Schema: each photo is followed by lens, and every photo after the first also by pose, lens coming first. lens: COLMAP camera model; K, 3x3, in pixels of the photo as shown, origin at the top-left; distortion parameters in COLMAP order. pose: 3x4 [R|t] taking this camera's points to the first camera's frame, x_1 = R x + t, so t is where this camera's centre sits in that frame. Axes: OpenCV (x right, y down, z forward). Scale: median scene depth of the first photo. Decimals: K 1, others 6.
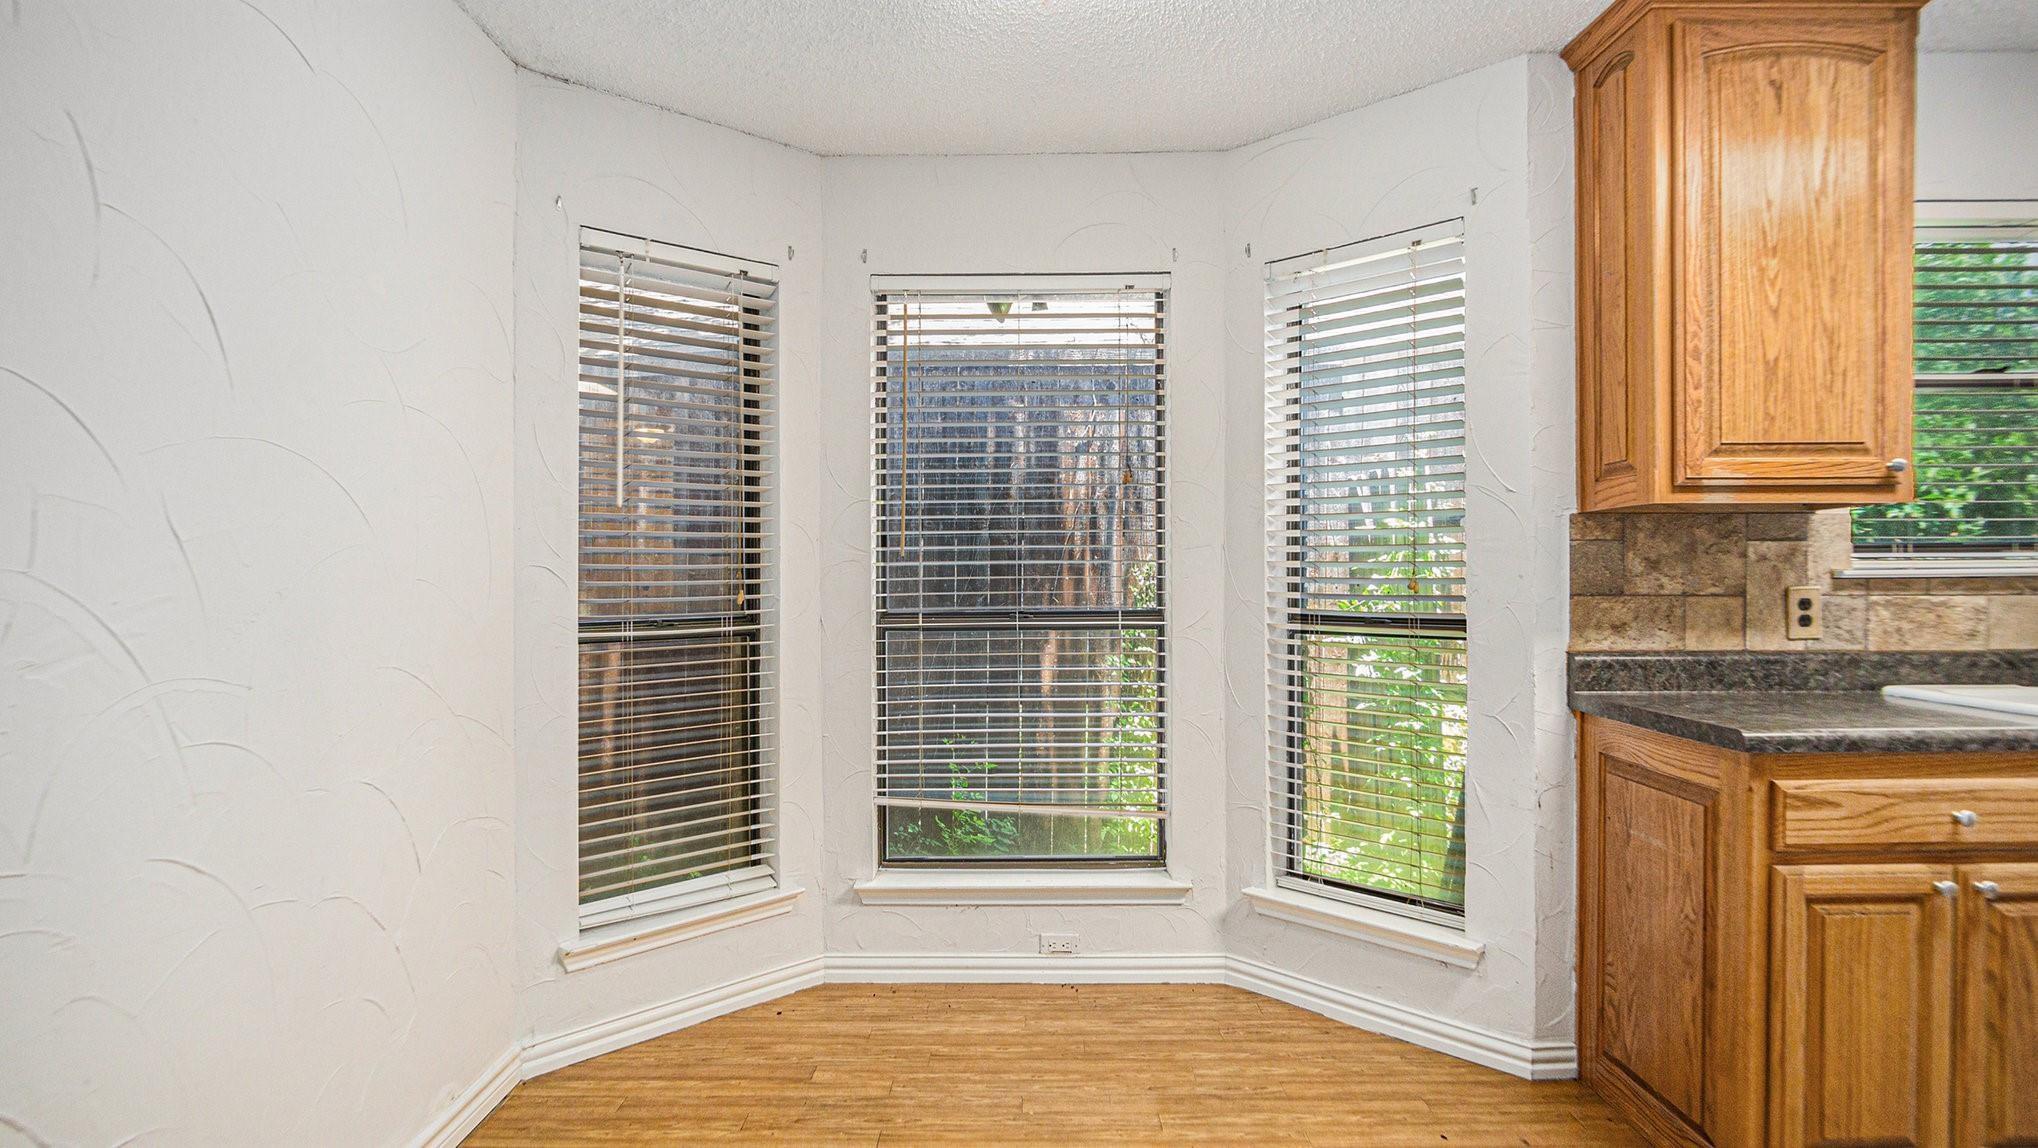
lens RADIAL K [[1103.9, 0, 1020.7], [0, 1103.9, 584.9], [0, 0, 1]] dist [-0.040060, 0.011988]
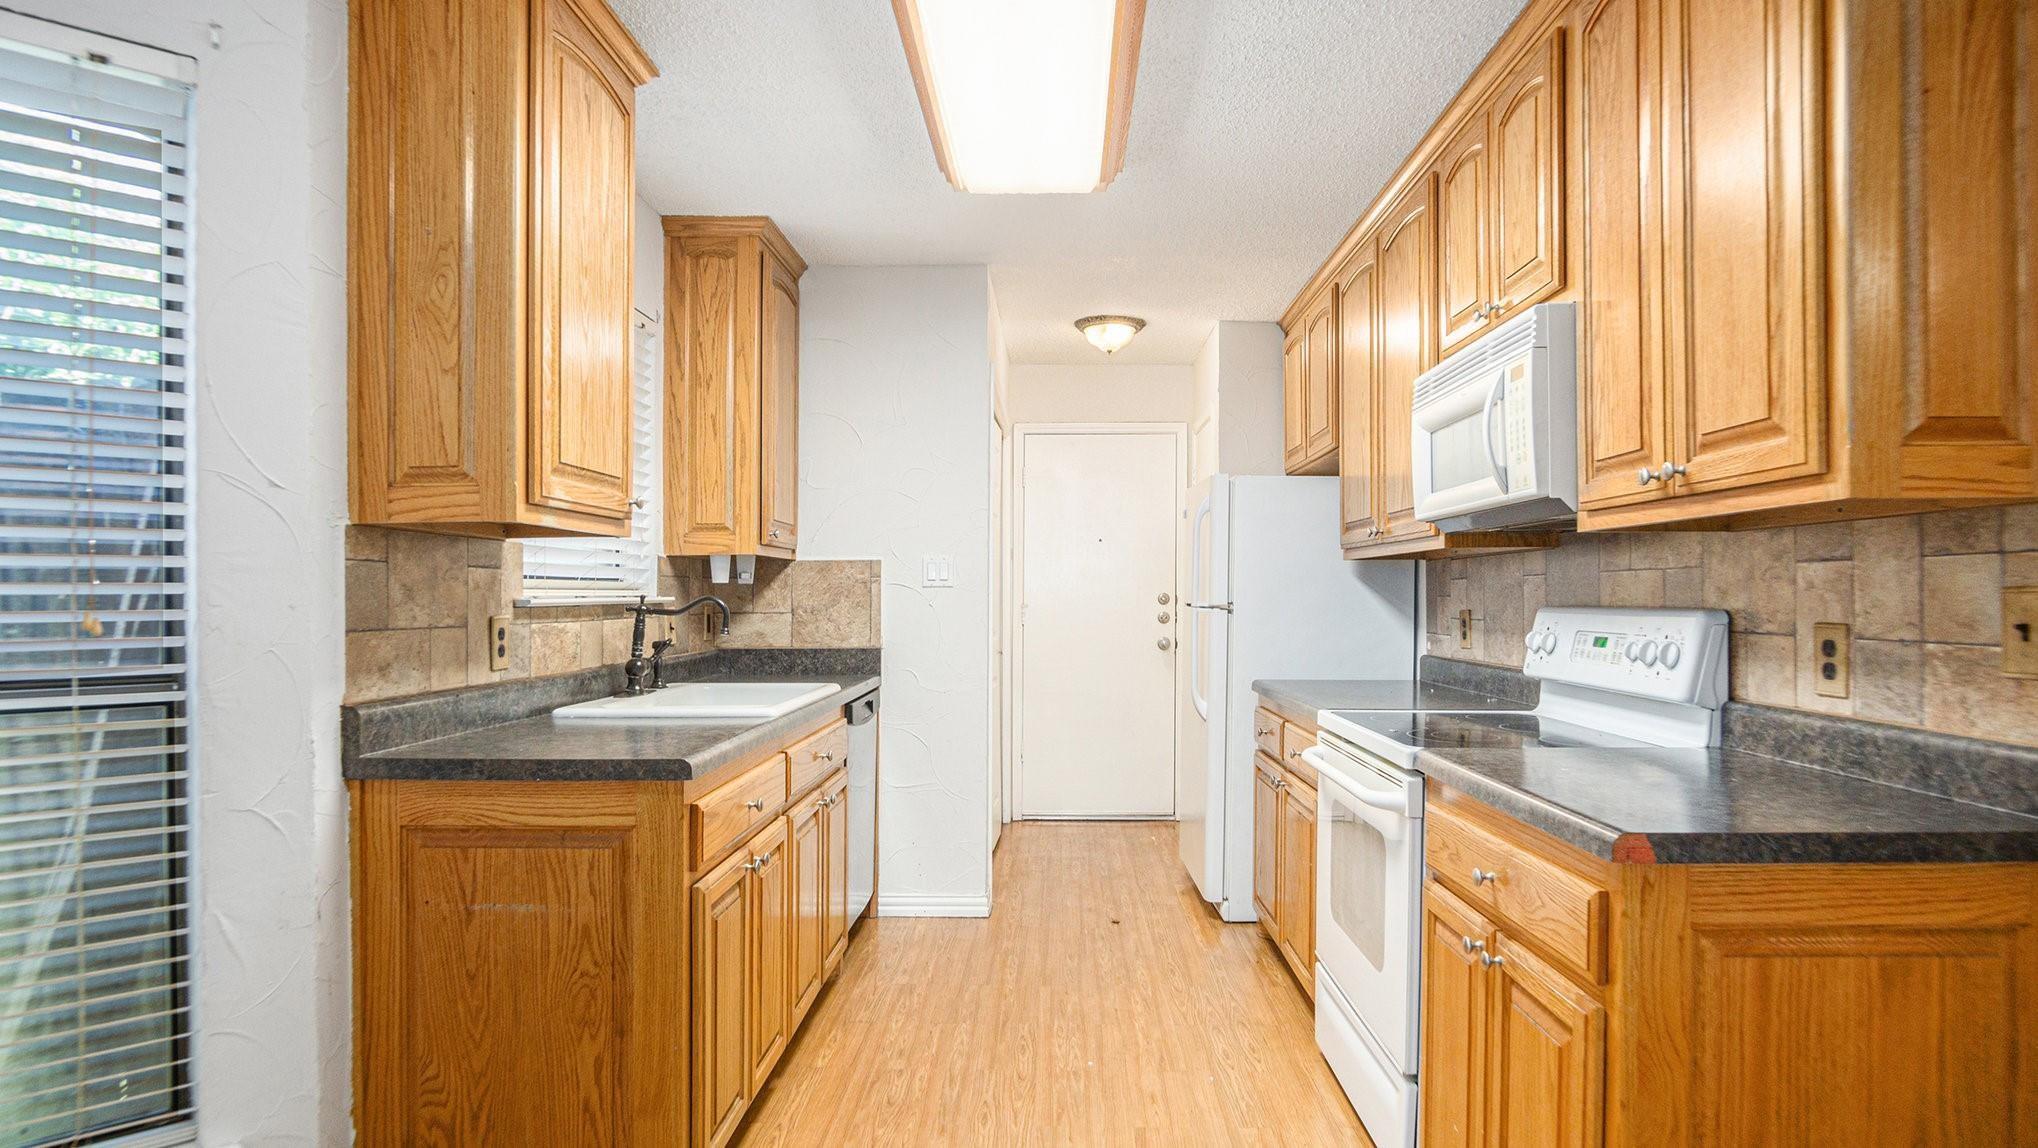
lens RADIAL K [[1090.3, 0, 1032.9], [0, 1090.3, 625.2], [0, 0, 1]] dist [-0.033769, 0.012887]
pose [[0.003707, -0.021001, 0.999773, -0.250035], [0.015478, 0.999661, 0.020942, -0.003198], [-0.999873, 0.015397, 0.004031, 0.516403]]
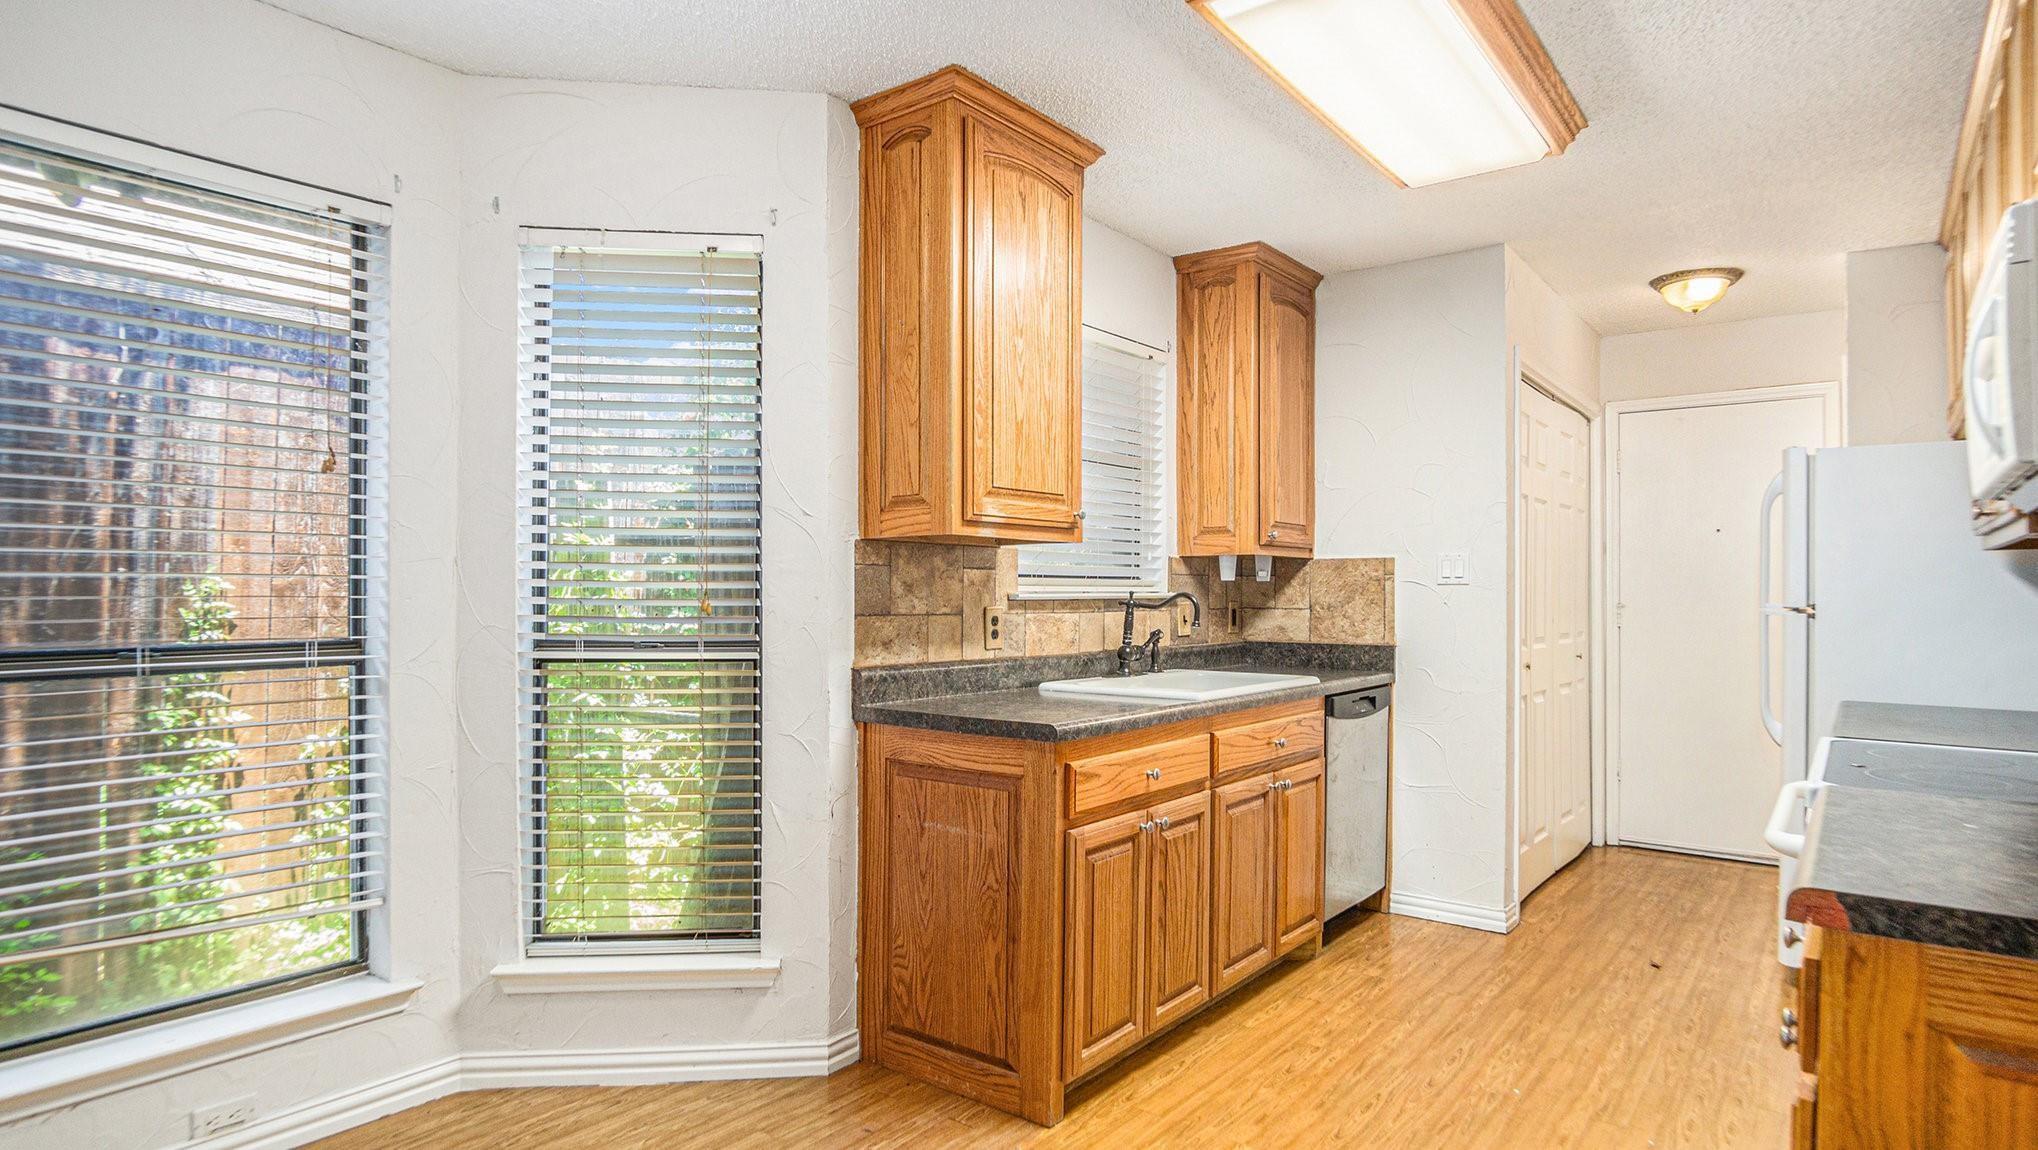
lens RADIAL K [[1090.3, 0, 1032.9], [0, 1090.3, 626.2], [0, 0, 1]] dist [-0.033769, 0.012887]
pose [[0.593528, -0.017354, 0.804626, -0.255717], [0.002383, 0.999801, 0.019806, -0.000944], [-0.804810, -0.009838, 0.593451, 0.223796]]
